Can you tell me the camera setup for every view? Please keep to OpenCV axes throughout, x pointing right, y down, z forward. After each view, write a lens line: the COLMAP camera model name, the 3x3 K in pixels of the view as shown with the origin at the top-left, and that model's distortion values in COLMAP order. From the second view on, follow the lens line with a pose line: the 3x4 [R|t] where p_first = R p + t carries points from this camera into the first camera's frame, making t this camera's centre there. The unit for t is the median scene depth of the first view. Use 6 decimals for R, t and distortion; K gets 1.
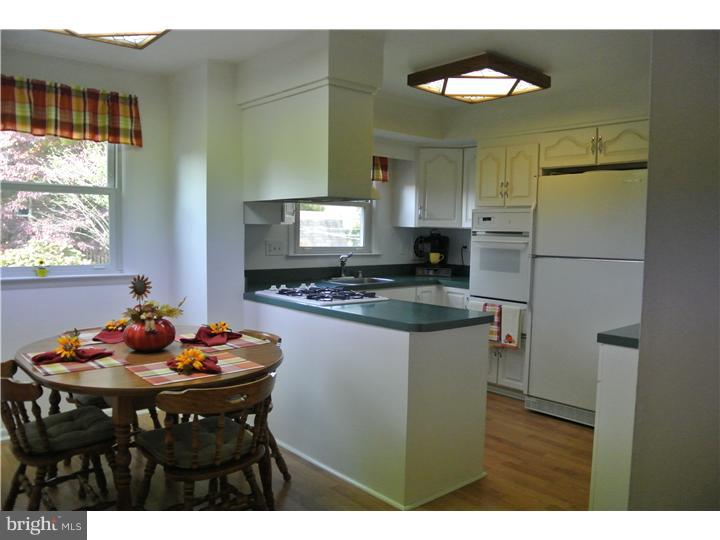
lens RADIAL K [[565.8, 0, 360.0], [0, 565.8, 270.0], [0, 0, 1]] dist [-0.063182, 0.008947]
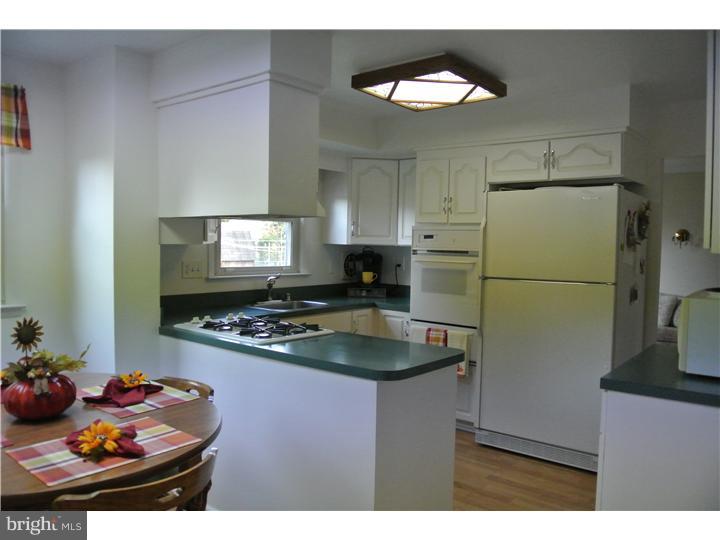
lens RADIAL K [[565.8, 0, 360.0], [0, 565.8, 270.0], [0, 0, 1]] dist [-0.063182, 0.008947]
pose [[0.986534, -0.007310, 0.163394, -0.047191], [0.010391, 0.999784, -0.018005, -0.024844], [-0.163227, 0.019460, 0.986397, 0.126636]]
